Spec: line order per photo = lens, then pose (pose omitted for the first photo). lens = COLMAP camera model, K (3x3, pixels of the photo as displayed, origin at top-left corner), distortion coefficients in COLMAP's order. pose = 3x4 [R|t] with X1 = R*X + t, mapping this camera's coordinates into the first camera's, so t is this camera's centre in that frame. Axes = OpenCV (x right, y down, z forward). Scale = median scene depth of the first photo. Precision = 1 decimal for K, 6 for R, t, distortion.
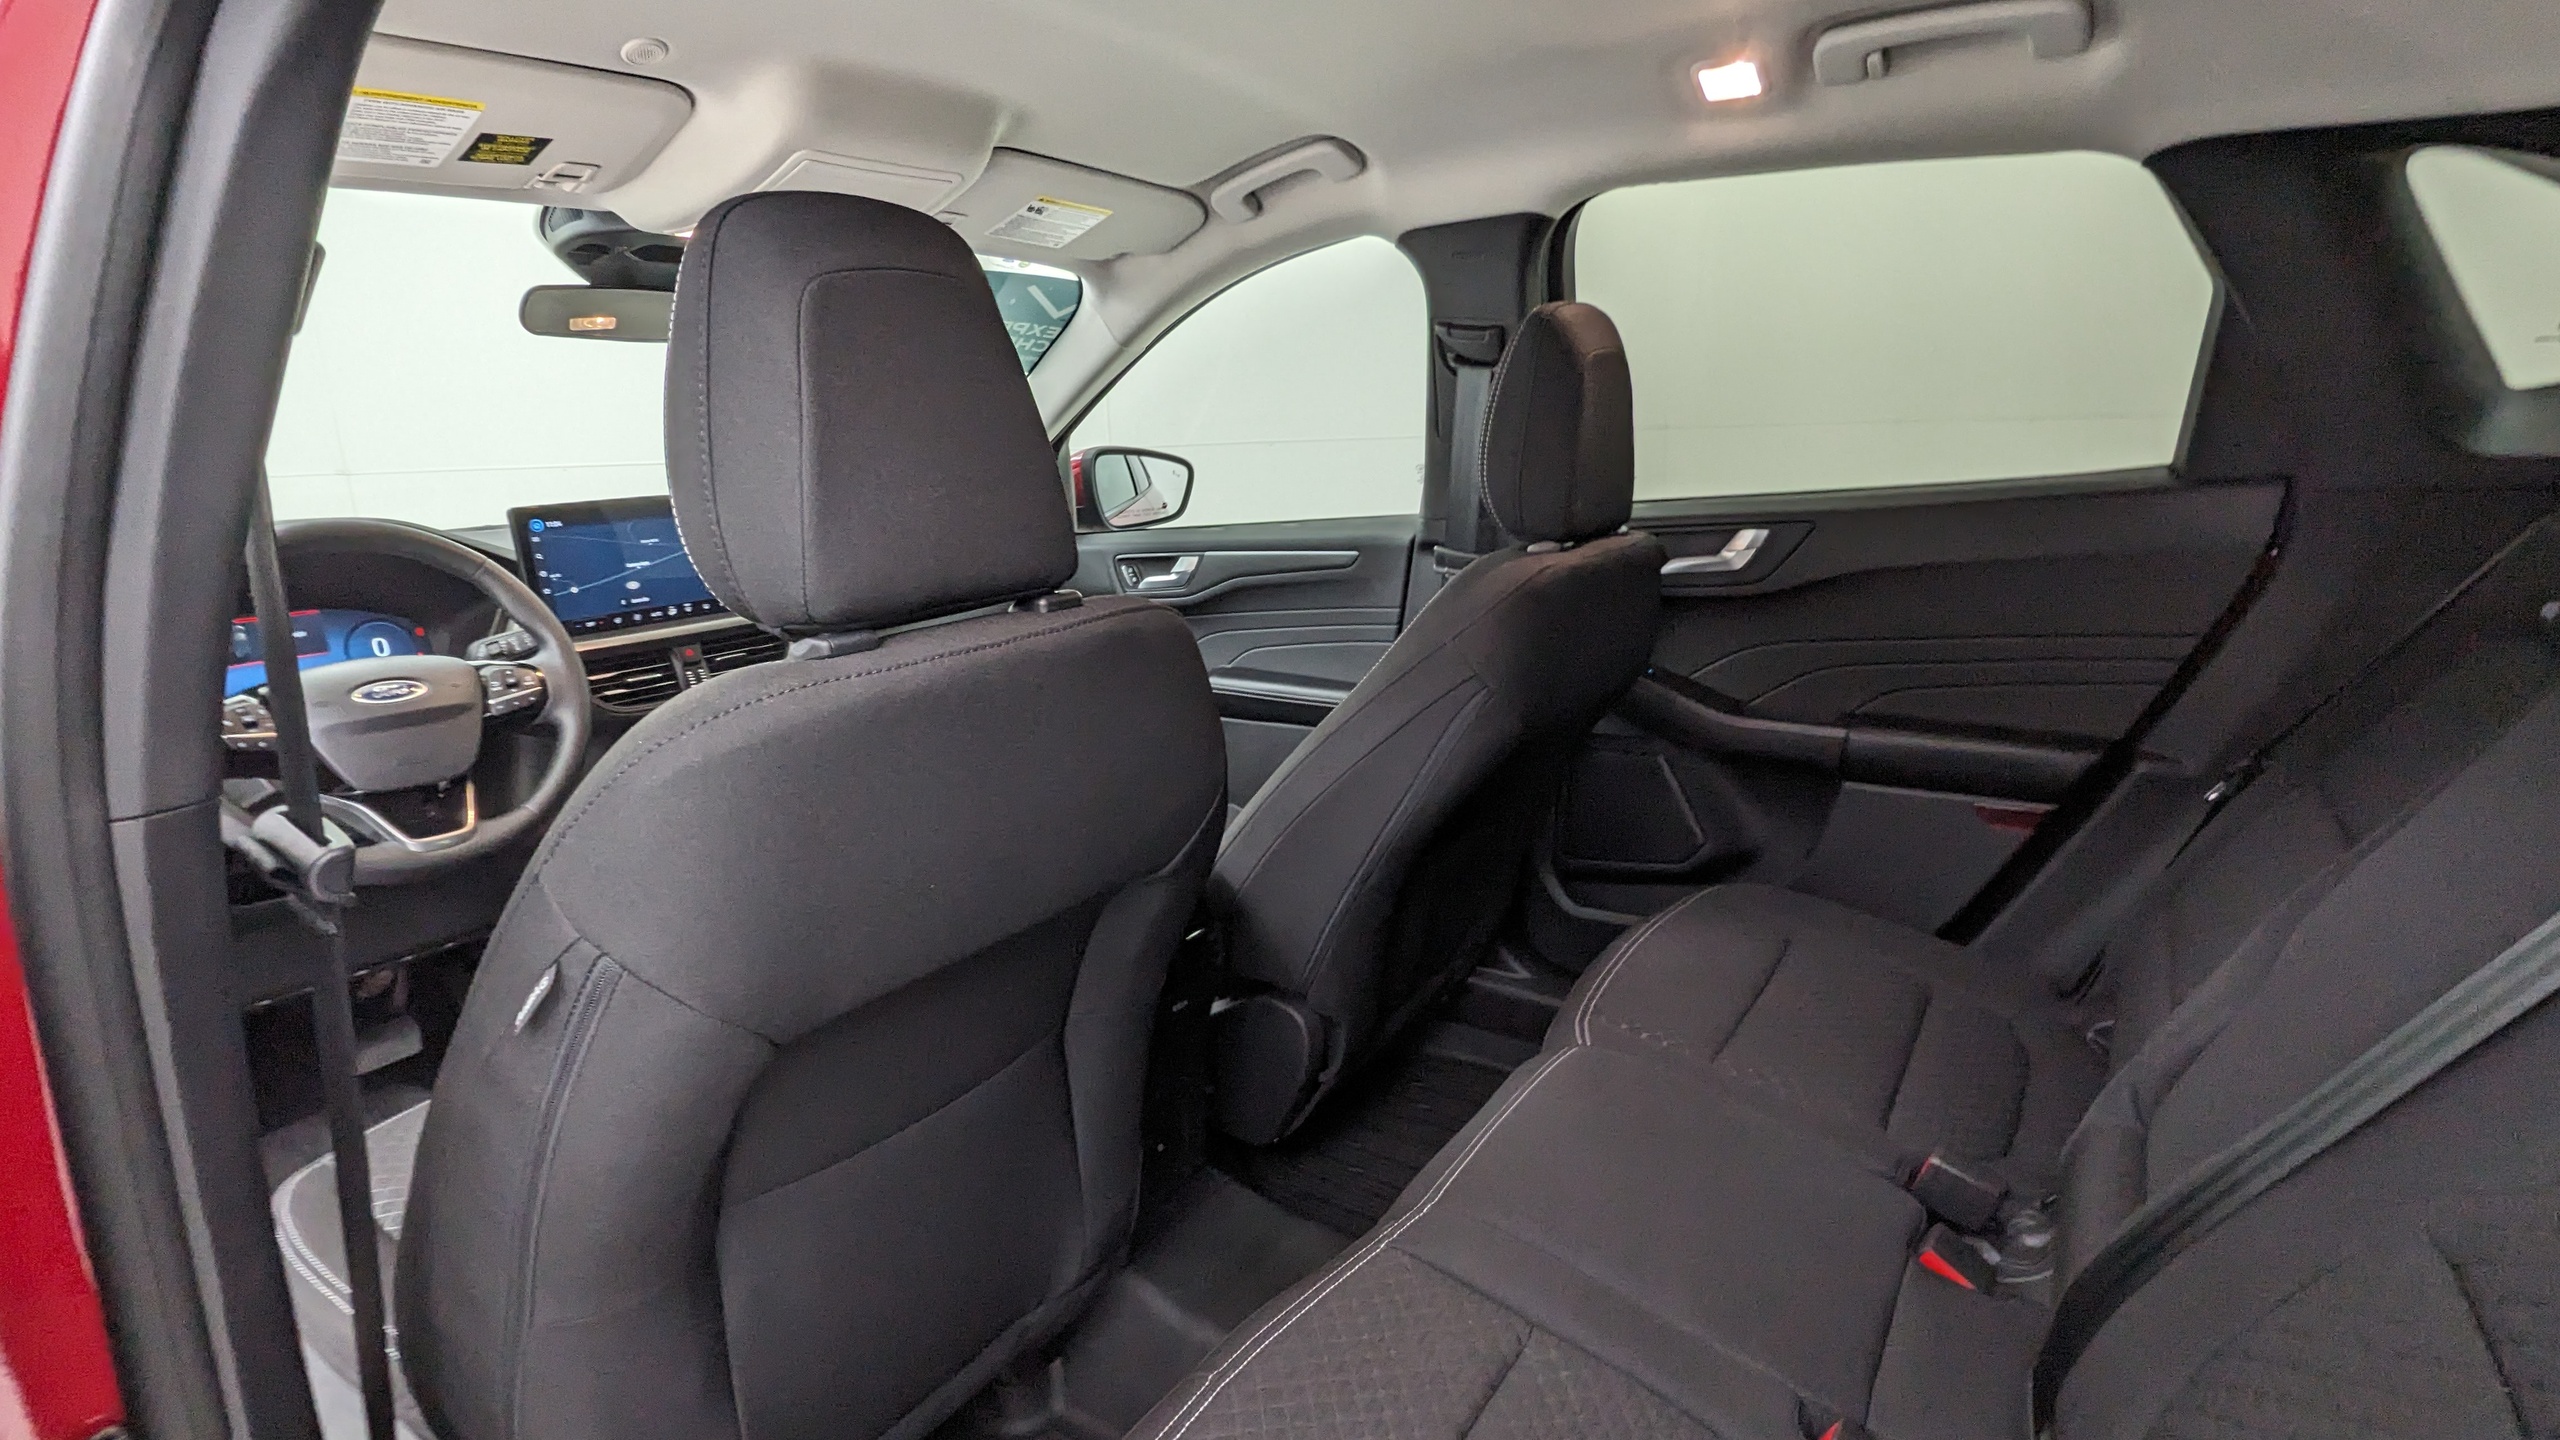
lens RADIAL K [[1212.8, 0, 1280.0], [0, 1212.8, 720.0], [0, 0, 1]] dist [-0.000736, -0.008009]
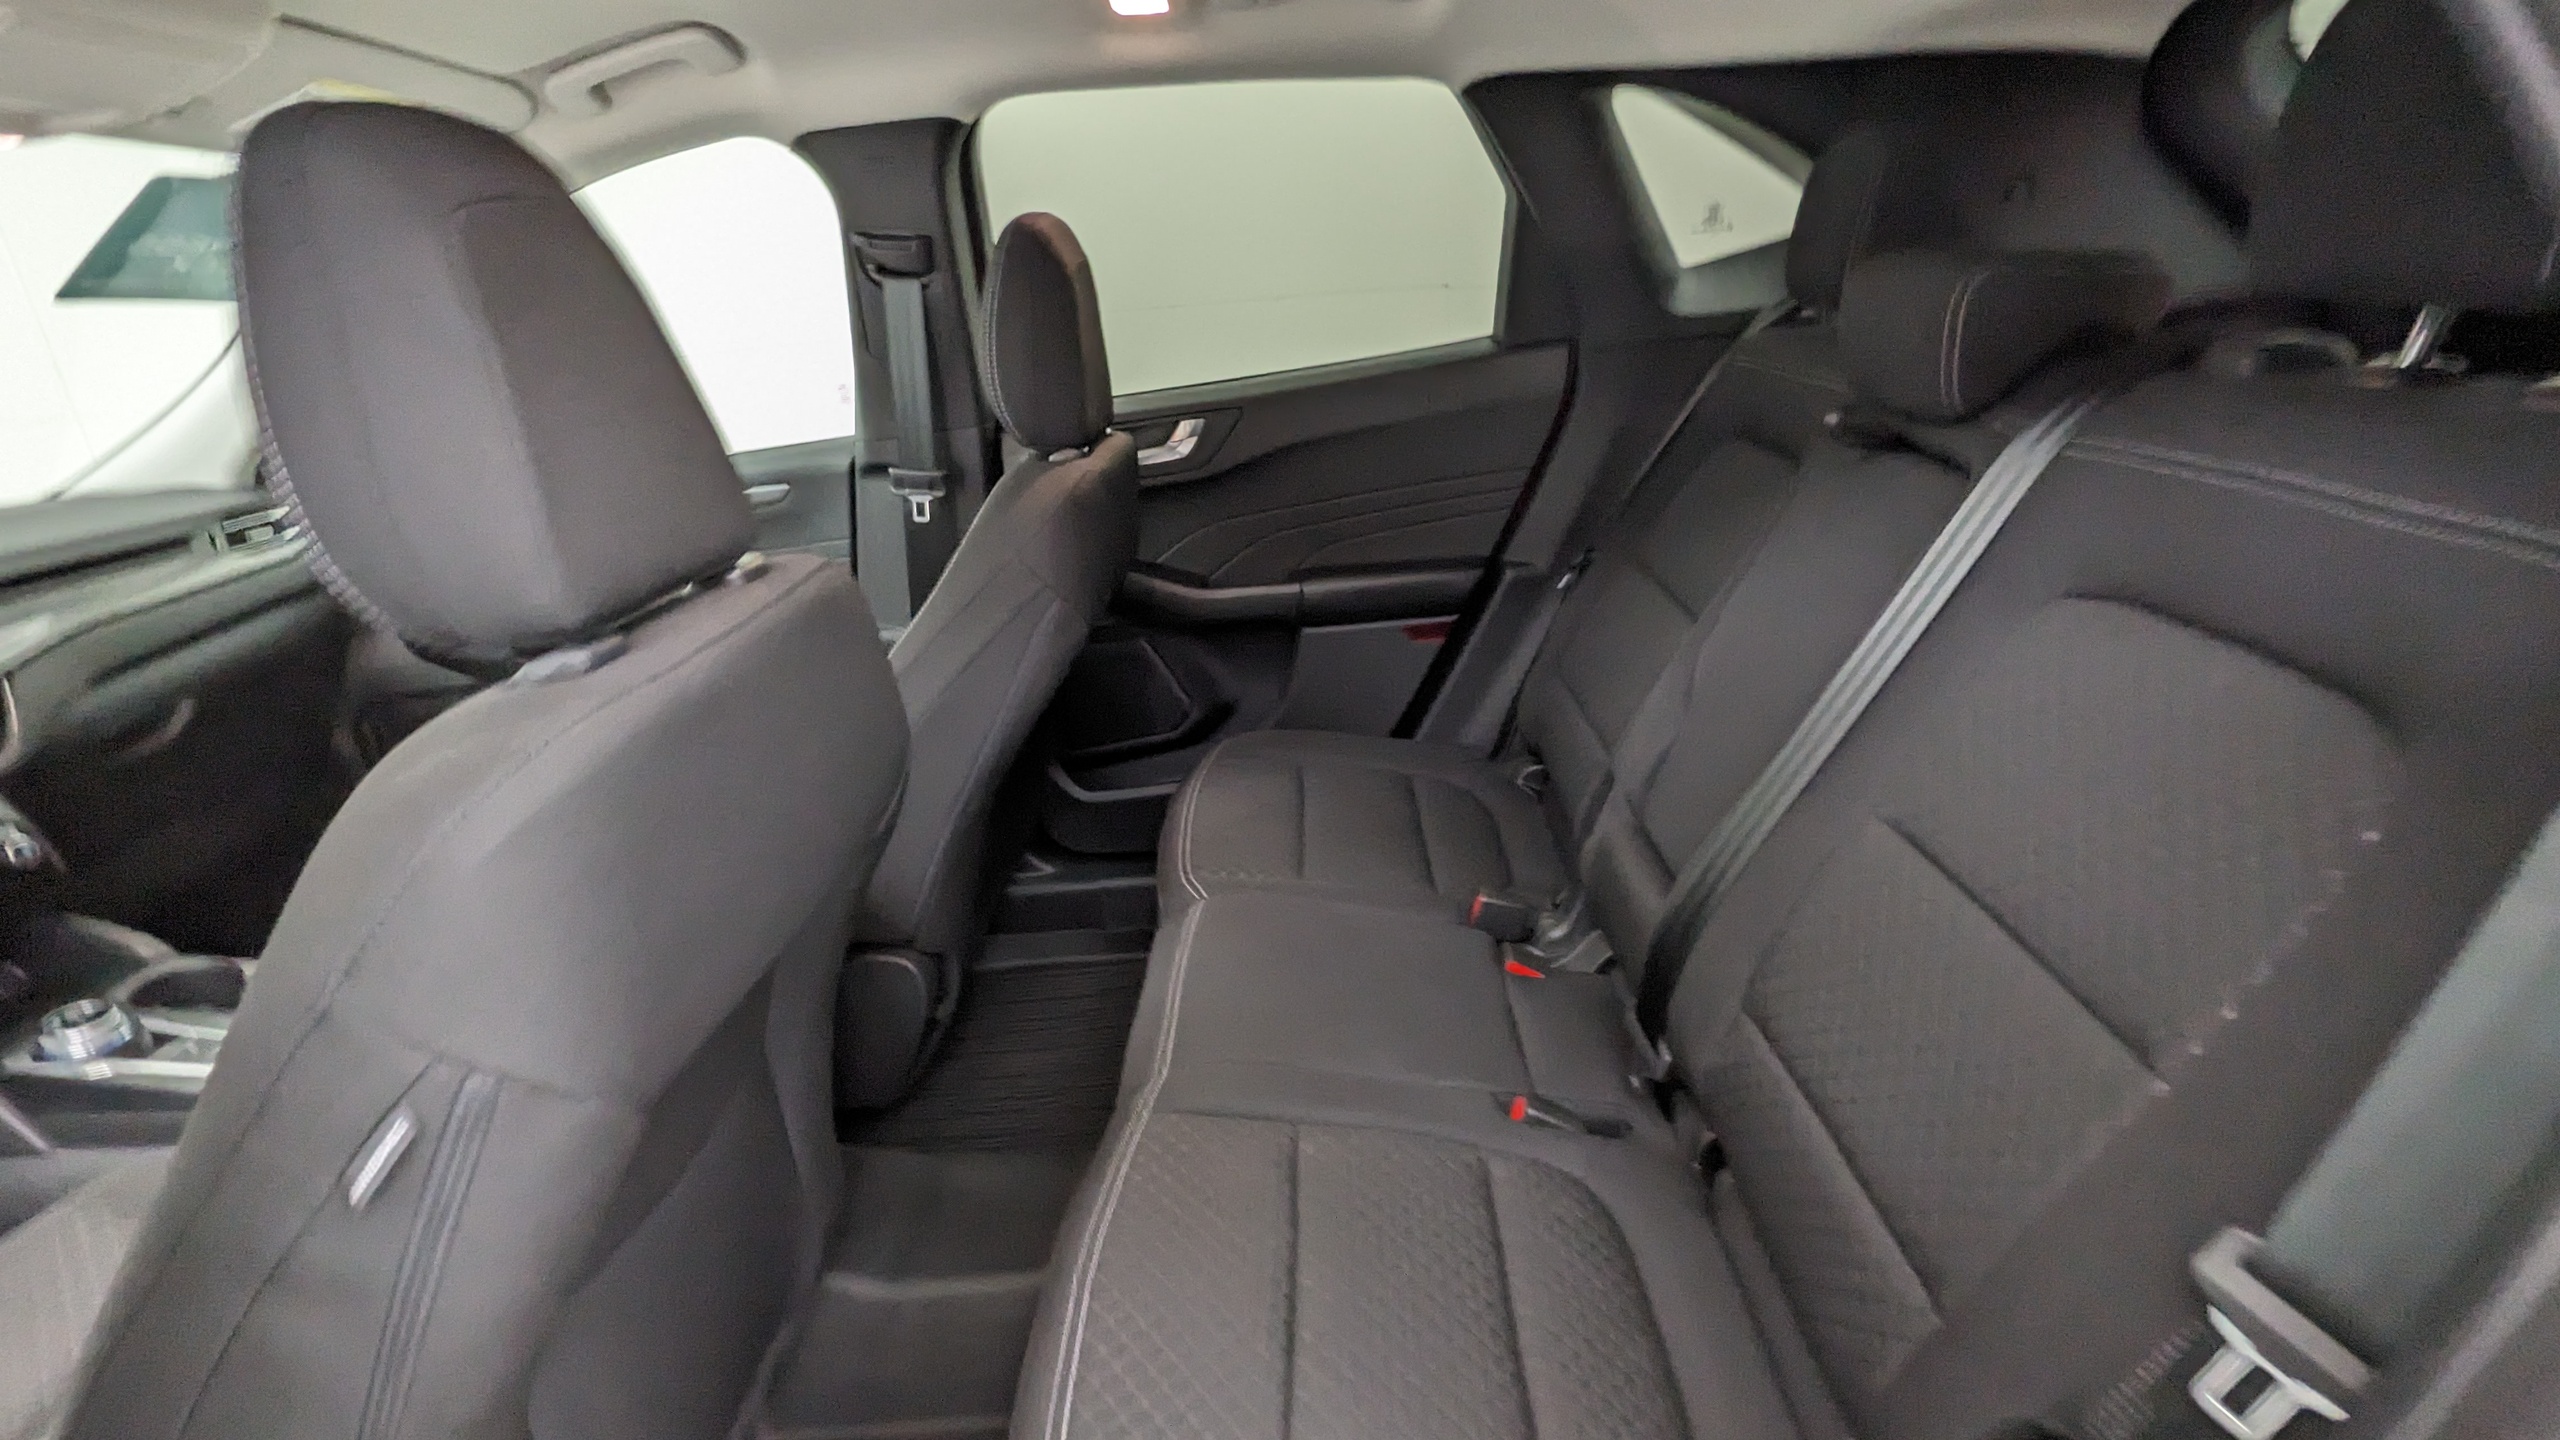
lens RADIAL K [[1212.8, 0, 1280.0], [0, 1212.8, 720.0], [0, 0, 1]] dist [-0.000736, -0.008009]
pose [[0.837945, -0.220119, 0.499395, -0.163731], [0.180992, 0.975352, 0.126218, -0.015342], [-0.514869, -0.015377, 0.857131, 0.007691]]
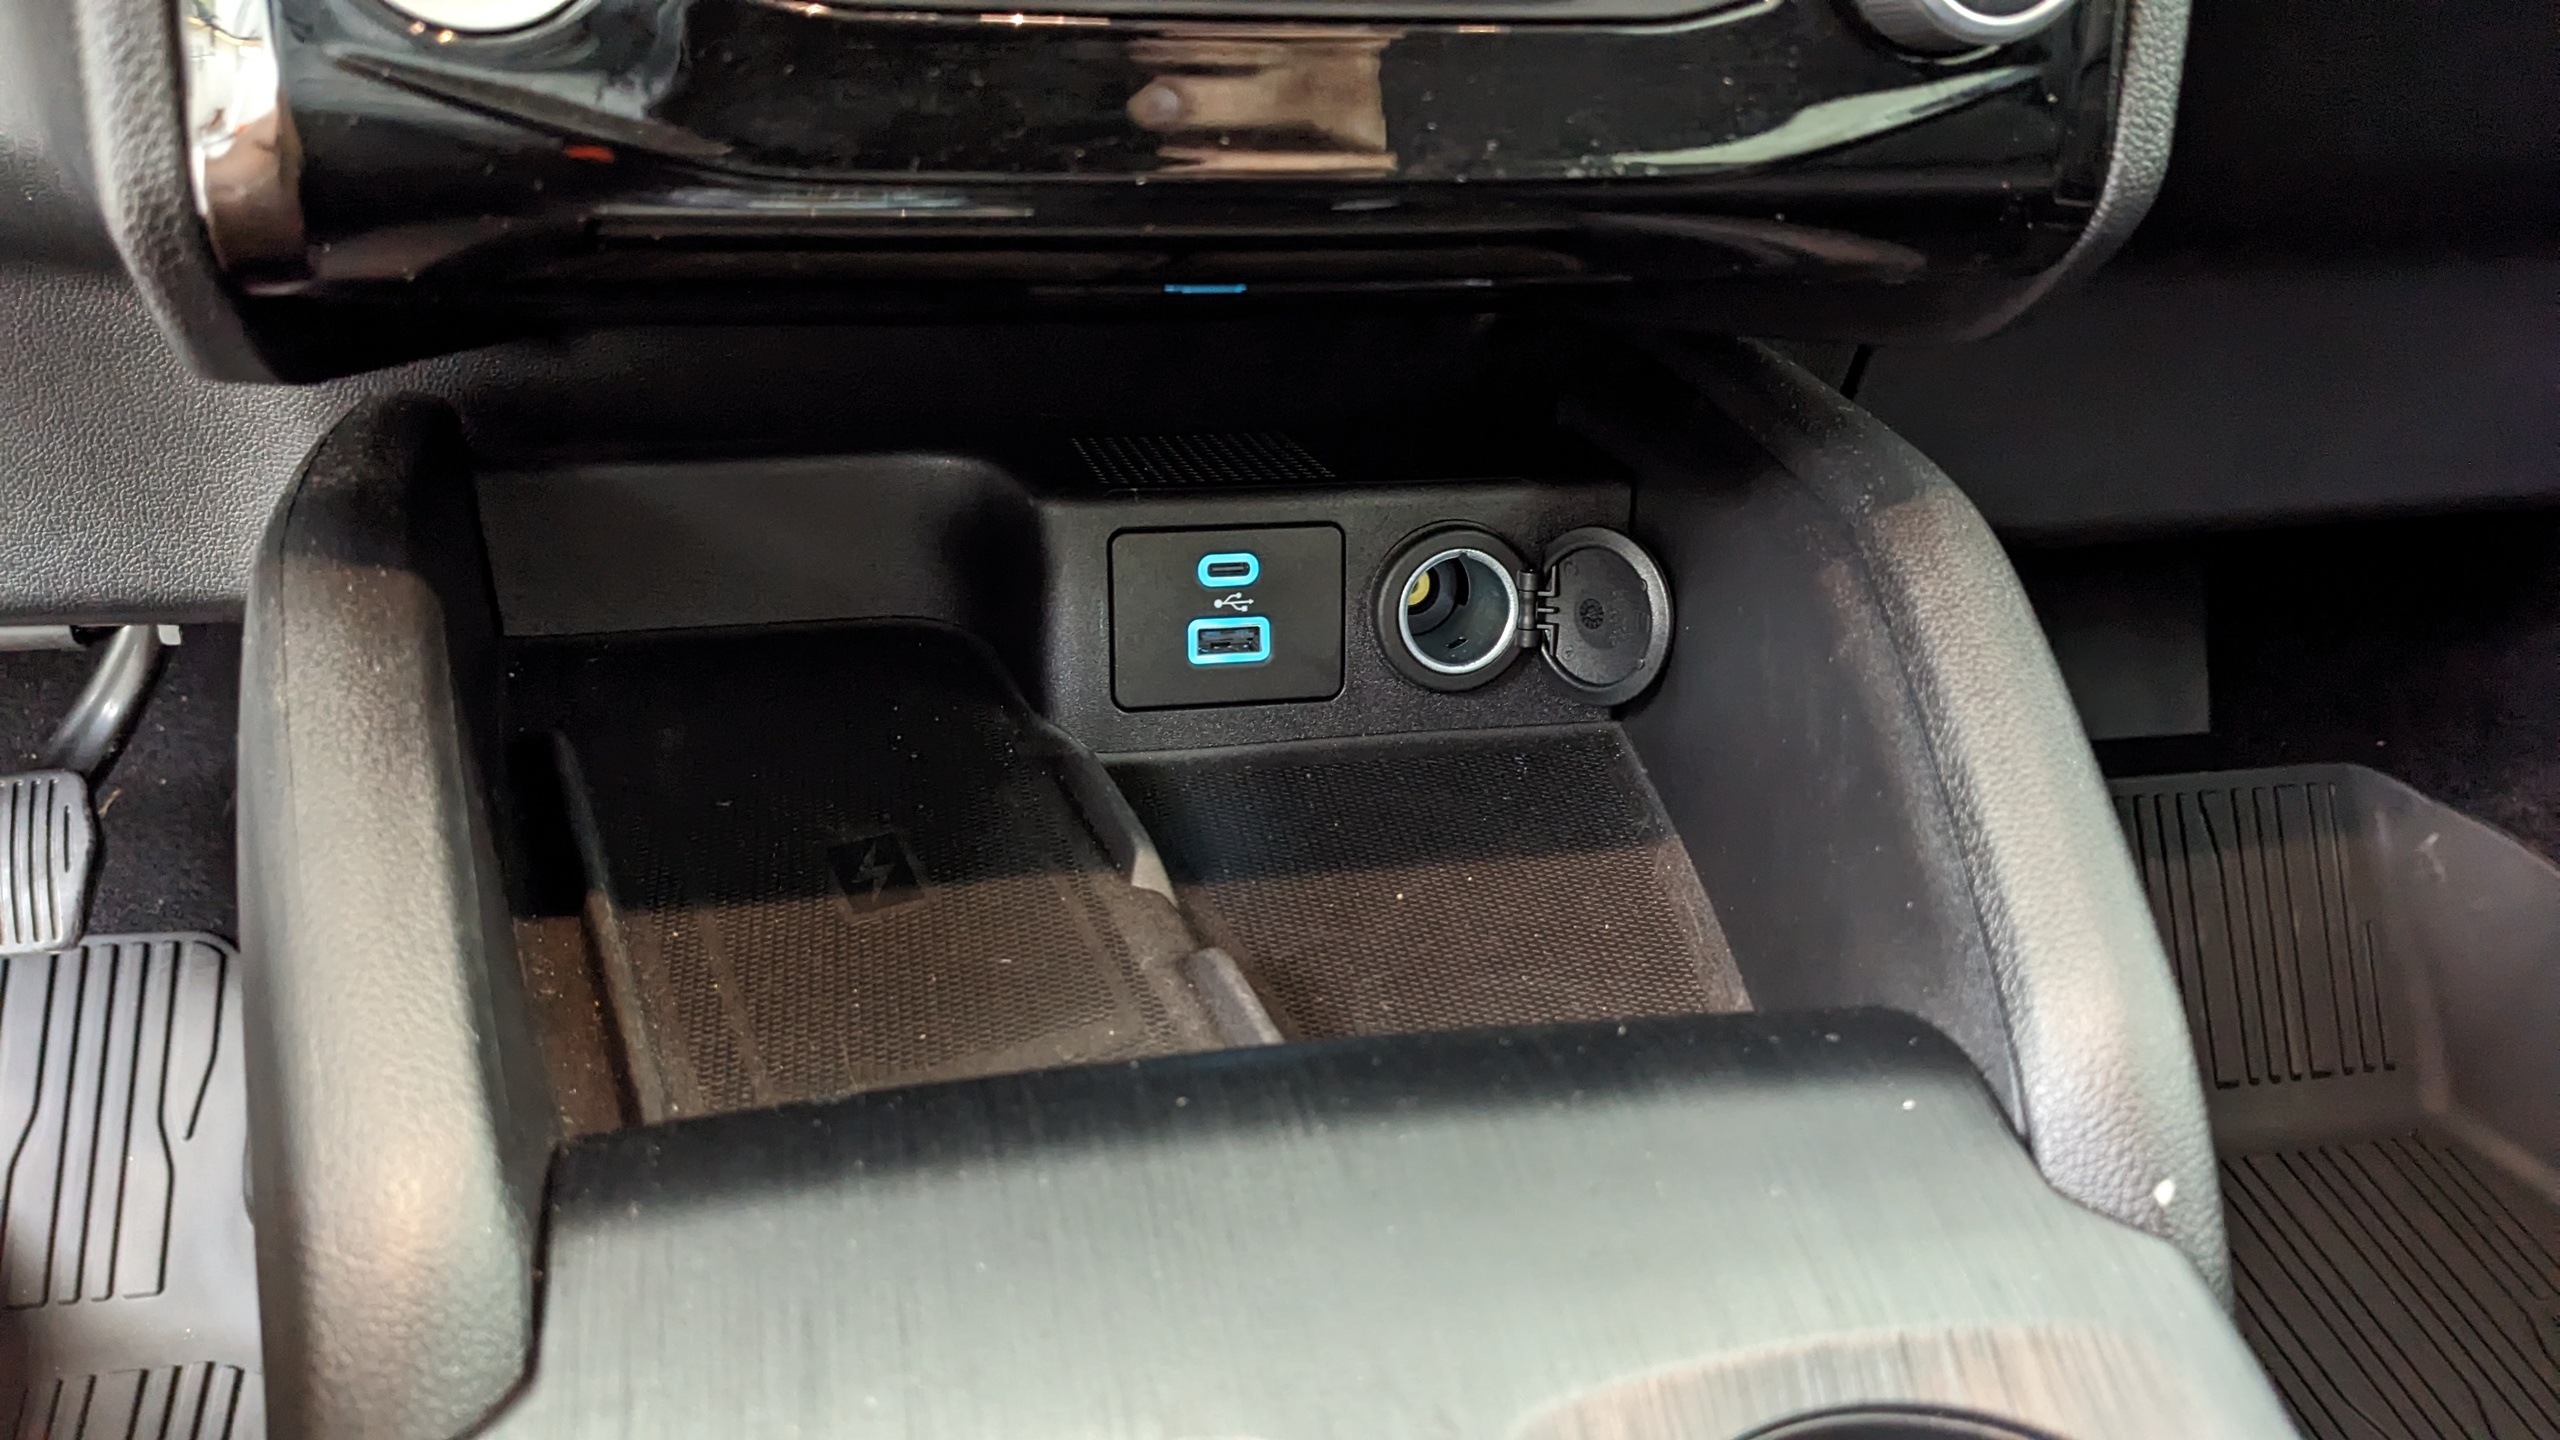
lens RADIAL K [[2028.3, 0, 1299.9], [0, 2028.3, 714.5], [0, 0, 1]] dist [0.055699, -0.113176]
pose [[0.726720, 0.444502, -0.523733, -0.429487], [-0.258010, 0.883222, 0.391598, 0.027508], [0.636639, -0.149454, 0.756541, 1.025825]]
